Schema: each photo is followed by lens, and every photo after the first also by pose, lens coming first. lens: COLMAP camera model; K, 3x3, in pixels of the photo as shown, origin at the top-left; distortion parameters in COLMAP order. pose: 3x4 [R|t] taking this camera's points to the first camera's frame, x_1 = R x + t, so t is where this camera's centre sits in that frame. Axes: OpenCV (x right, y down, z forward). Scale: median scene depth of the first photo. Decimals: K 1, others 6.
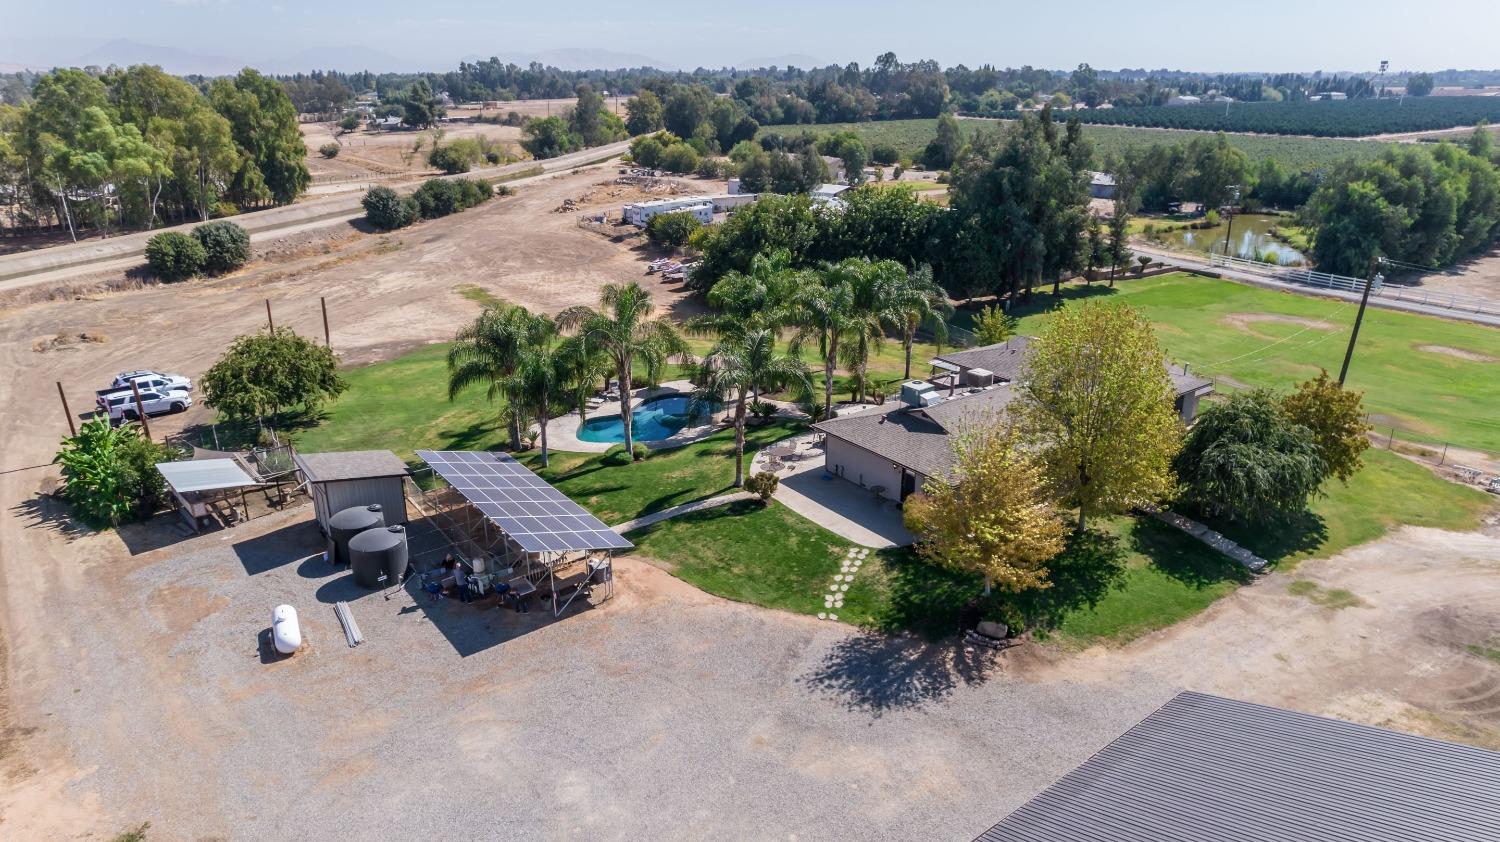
lens RADIAL K [[960.5, 0, 758.1], [0, 960.5, 419.7], [0, 0, 1]] dist [-0.067899, 0.066078]
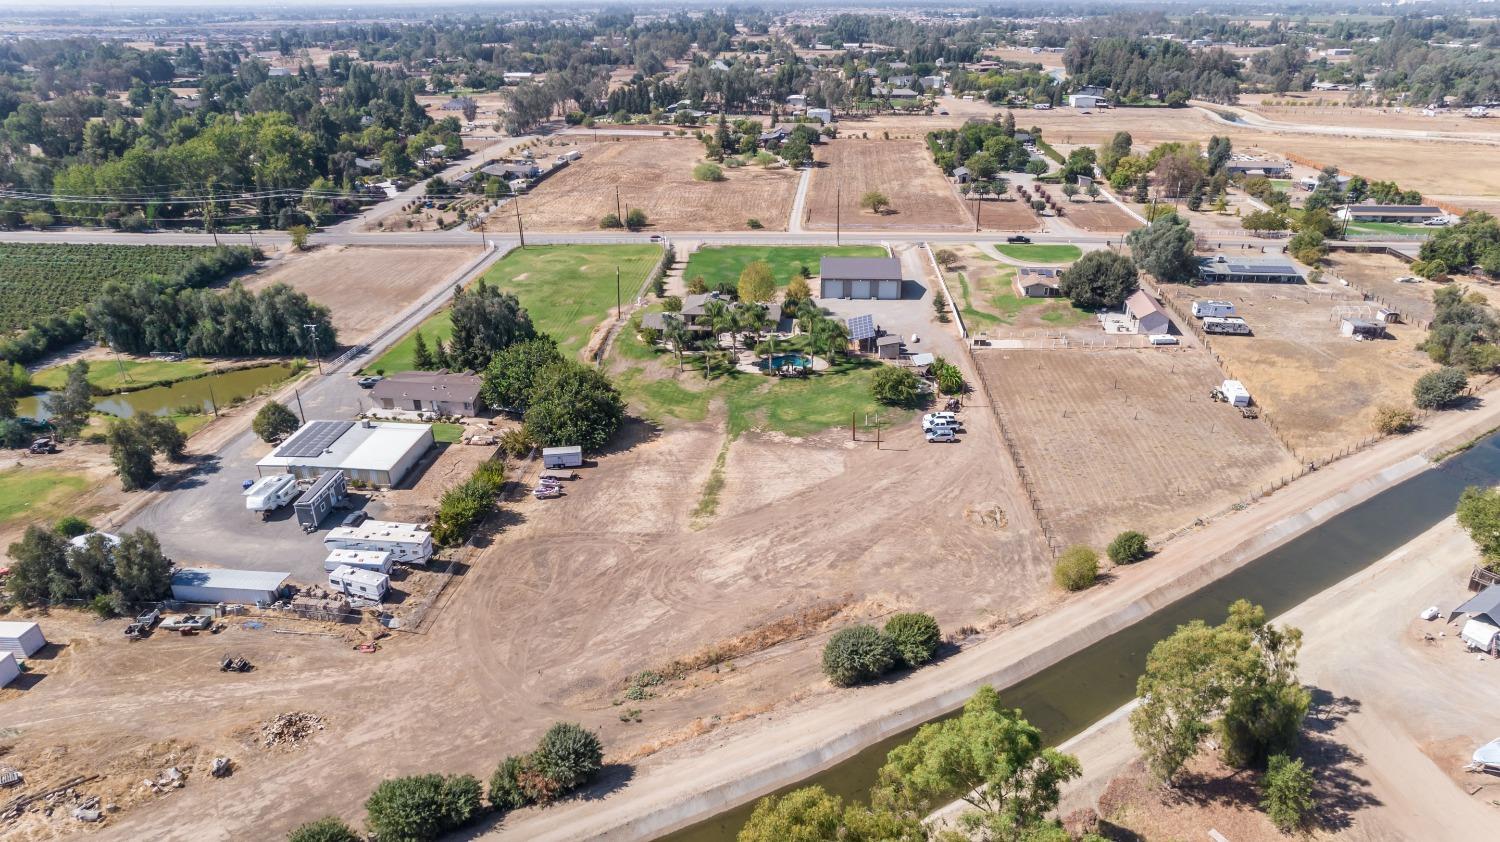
lens RADIAL K [[960.5, 0, 758.0], [0, 960.5, 417.9], [0, 0, 1]] dist [-0.067899, 0.066078]
pose [[-0.754153, -0.259265, 0.603354, -2.155683], [0.234474, 0.751900, 0.616173, -1.960220], [-0.613413, 0.606159, -0.506256, 3.070763]]
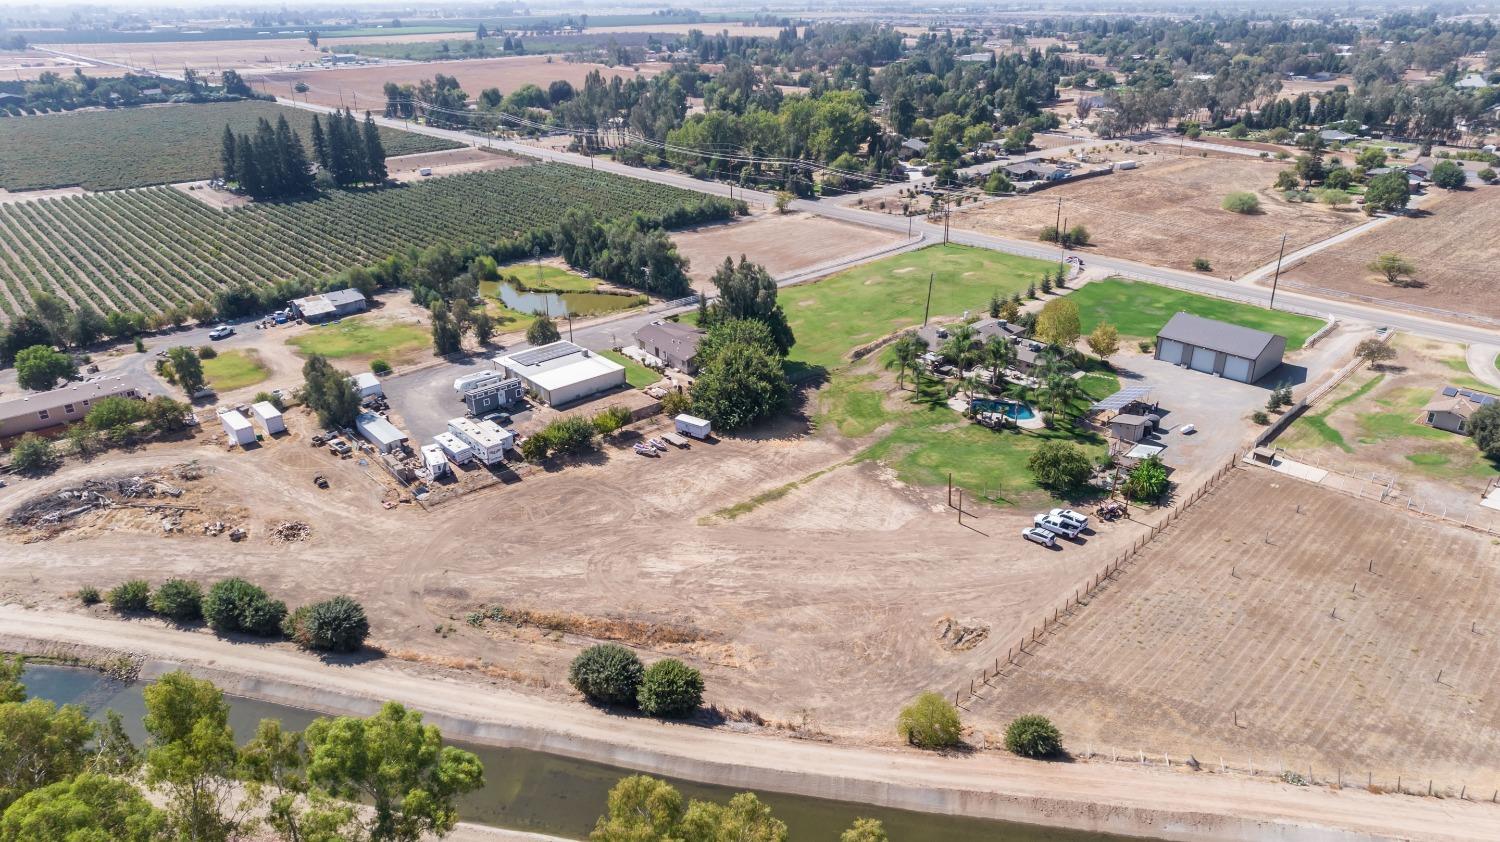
lens RADIAL K [[960.5, 0, 753.3], [0, 960.5, 415.3], [0, 0, 1]] dist [-0.067899, 0.066078]
pose [[-0.105790, -0.399428, 0.910640, -2.786778], [0.348725, 0.842716, 0.410147, -1.488063], [-0.931235, 0.360952, 0.050140, 1.766800]]
